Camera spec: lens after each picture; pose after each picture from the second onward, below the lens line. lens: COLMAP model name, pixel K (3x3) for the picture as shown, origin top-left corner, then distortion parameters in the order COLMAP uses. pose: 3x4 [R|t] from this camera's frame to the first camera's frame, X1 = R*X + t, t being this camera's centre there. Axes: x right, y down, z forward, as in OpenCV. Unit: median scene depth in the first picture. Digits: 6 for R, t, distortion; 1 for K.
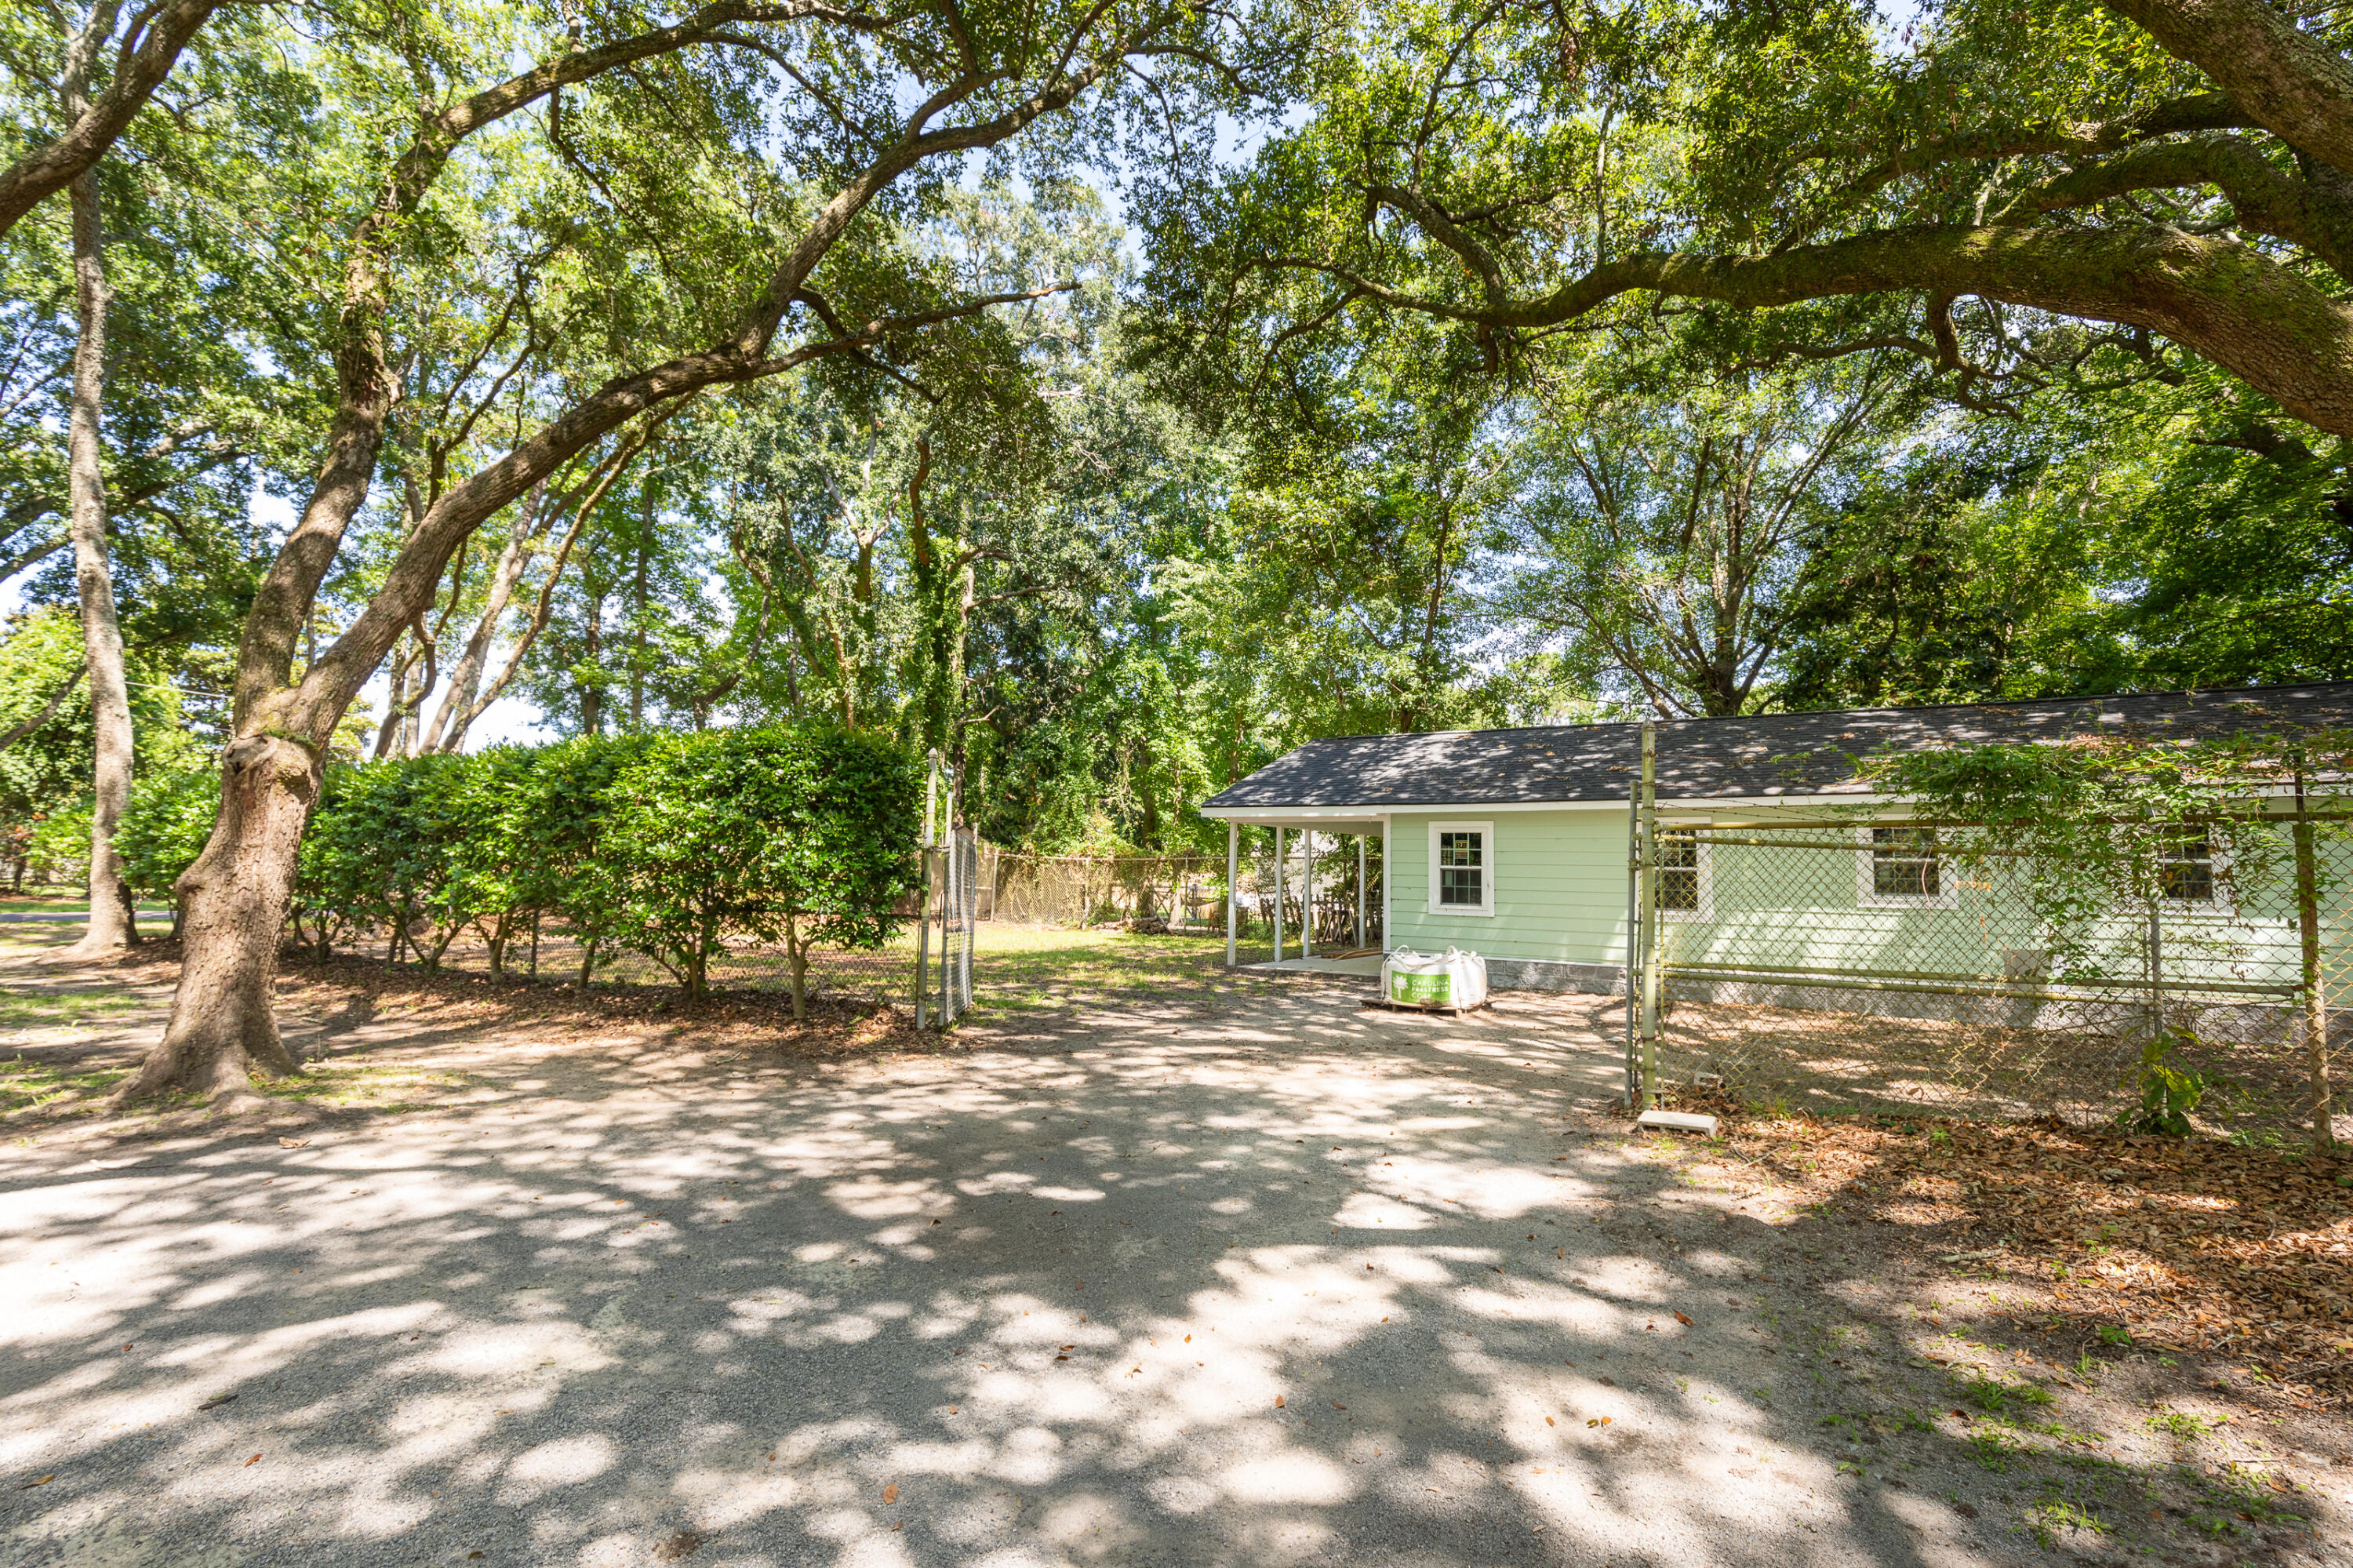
lens RADIAL K [[1075.3, 0, 1176.5], [0, 1075.3, 784.0], [0, 0, 1]] dist [-0.003447, -0.000769]
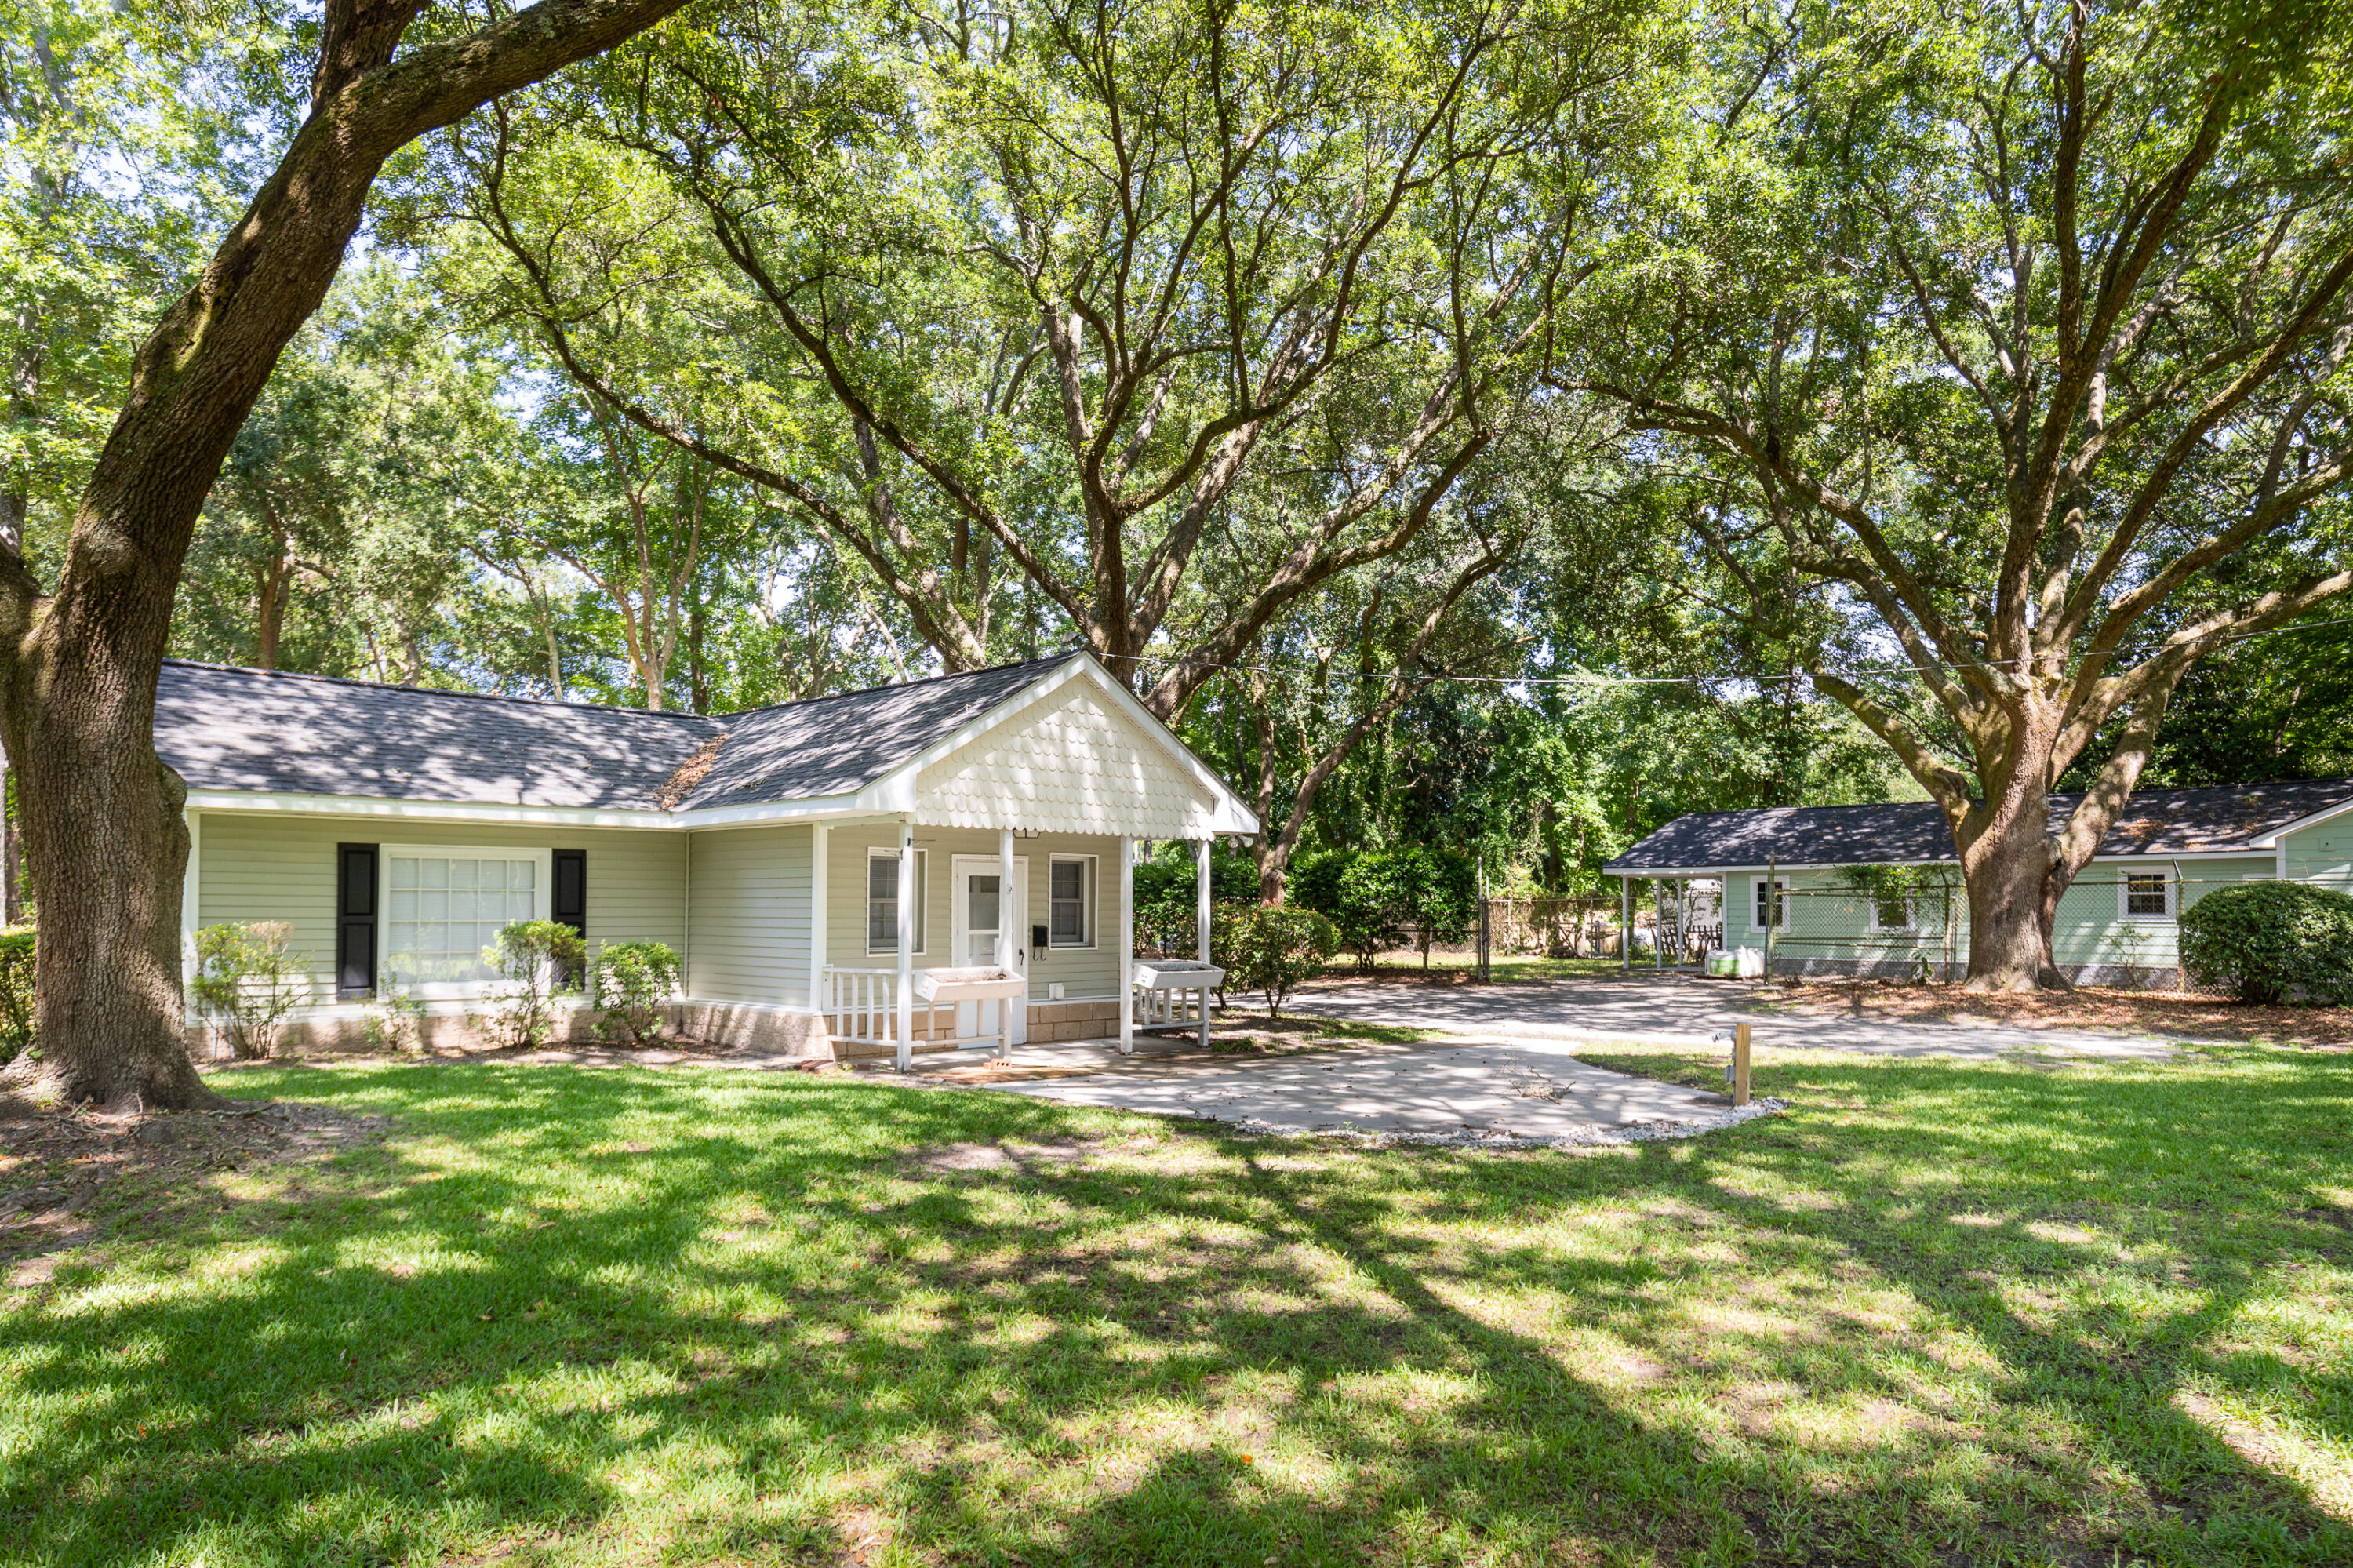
lens RADIAL K [[1508.8, 0, 1176.5], [0, 1508.8, 784.0], [0, 0, 1]] dist [-0.002459, -0.000684]
pose [[0.968834, -0.038168, -0.244754, -0.022638], [0.037253, 0.999271, -0.008370, -0.064149], [0.244895, -0.001009, 0.969549, -0.777535]]
